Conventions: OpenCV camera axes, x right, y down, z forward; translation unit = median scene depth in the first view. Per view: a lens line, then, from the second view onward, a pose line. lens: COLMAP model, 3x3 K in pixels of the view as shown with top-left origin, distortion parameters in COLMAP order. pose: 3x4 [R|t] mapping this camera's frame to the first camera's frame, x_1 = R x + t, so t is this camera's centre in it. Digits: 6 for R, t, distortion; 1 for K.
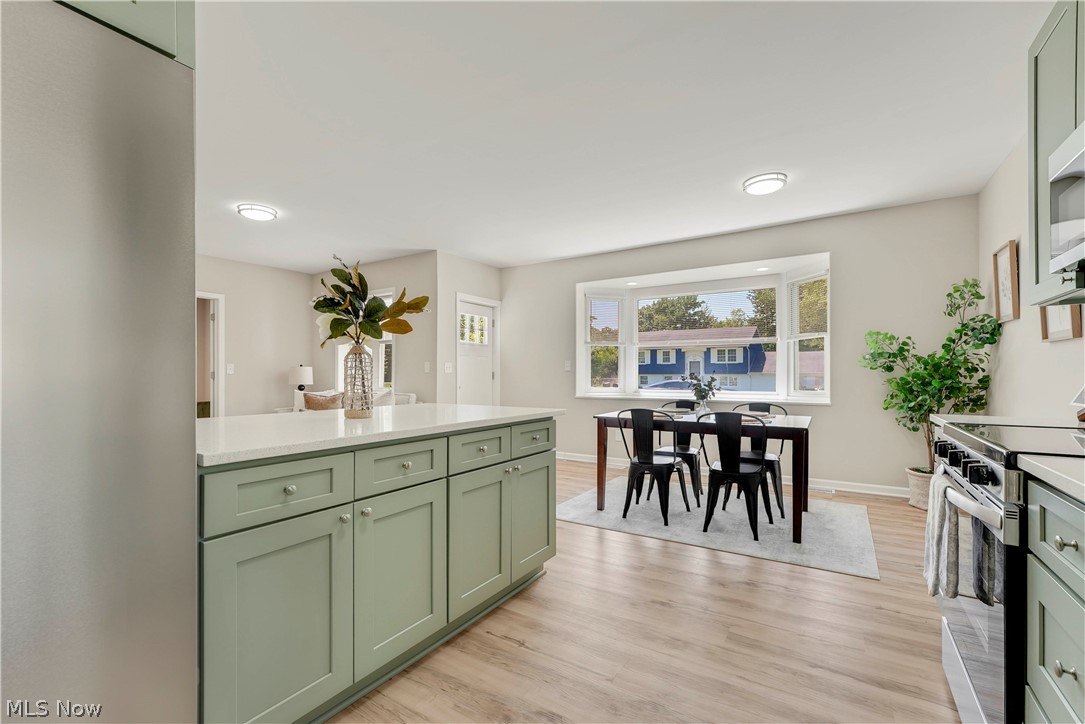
lens RADIAL K [[461.0, 0, 544.0], [0, 461.0, 366.8], [0, 0, 1]] dist [-0.023120, 0.000185]
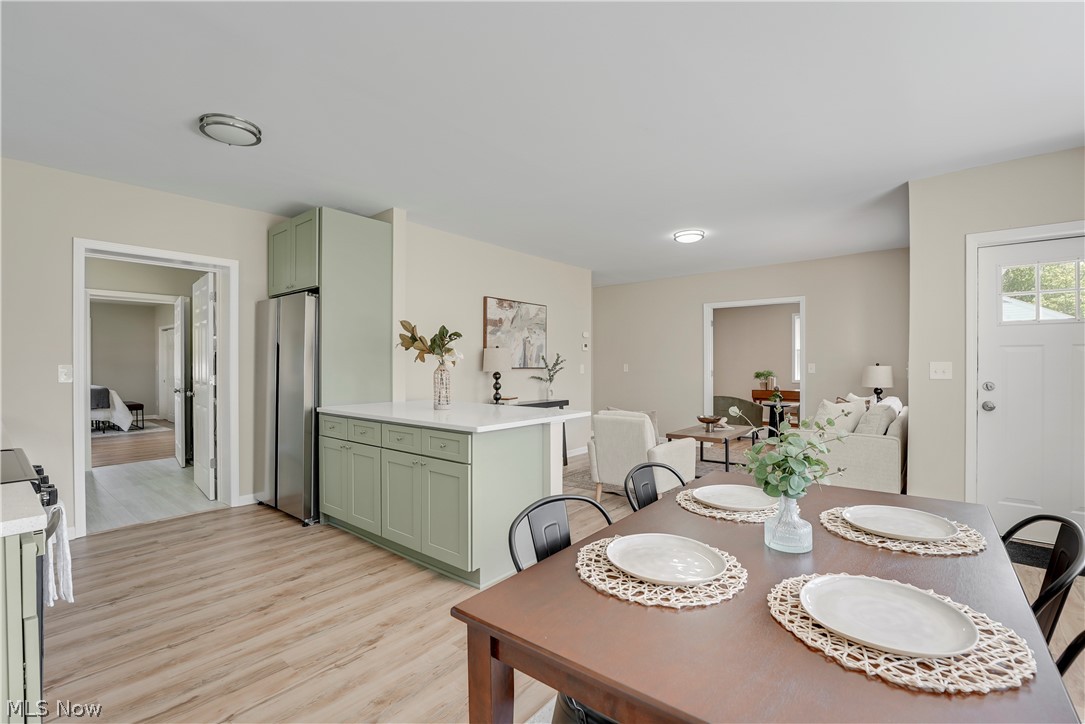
lens RADIAL K [[491.1, 0, 522.7], [0, 491.1, 368.4], [0, 0, 1]] dist [-0.002211, -0.000259]
pose [[-0.152065, 0.008913, -0.988330, 1.457853], [0.018627, 0.999808, 0.006151, -0.043856], [0.988195, -0.017474, -0.152202, 1.789867]]
